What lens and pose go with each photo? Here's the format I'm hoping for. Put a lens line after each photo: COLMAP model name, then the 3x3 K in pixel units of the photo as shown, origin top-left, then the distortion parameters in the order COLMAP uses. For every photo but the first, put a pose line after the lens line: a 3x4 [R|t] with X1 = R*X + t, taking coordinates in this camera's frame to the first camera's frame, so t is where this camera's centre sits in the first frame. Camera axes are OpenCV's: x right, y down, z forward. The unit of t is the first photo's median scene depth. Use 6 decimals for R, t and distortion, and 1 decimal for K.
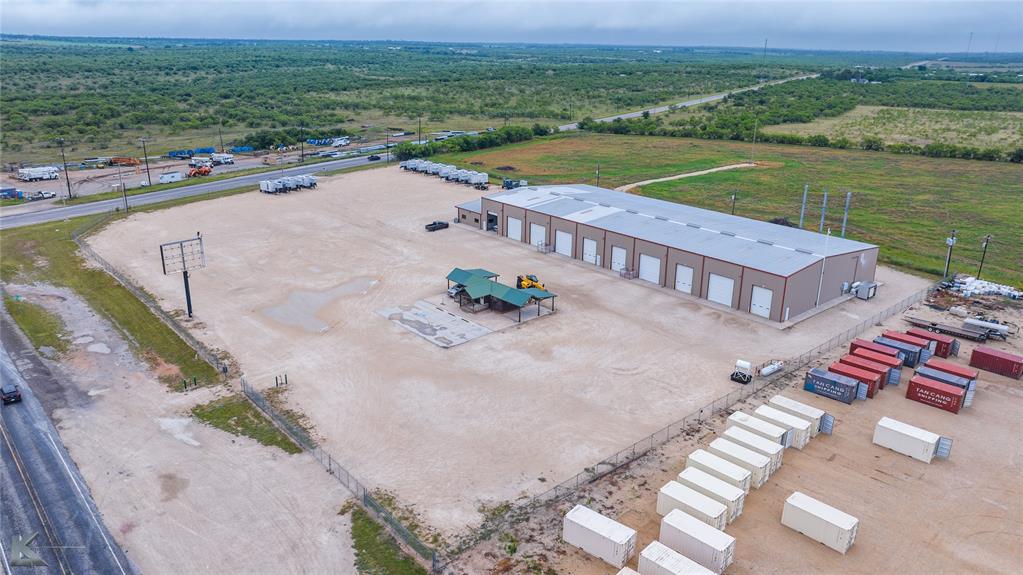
lens RADIAL K [[730.7, 0, 521.2], [0, 730.7, 288.4], [0, 0, 1]] dist [-0.025274, 0.021676]
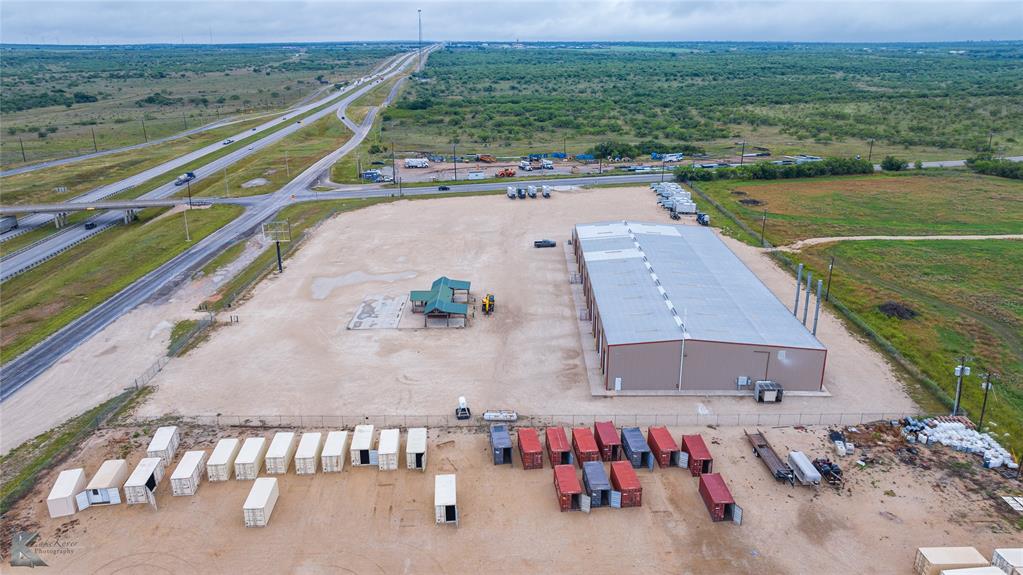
lens RADIAL K [[730.7, 0, 512.7], [0, 730.7, 287.6], [0, 0, 1]] dist [-0.025274, 0.021676]
pose [[0.742413, 0.199016, -0.639699, 0.793789], [-0.200655, 0.977078, 0.071104, -0.121791], [0.639187, 0.075570, 0.765329, 0.144460]]
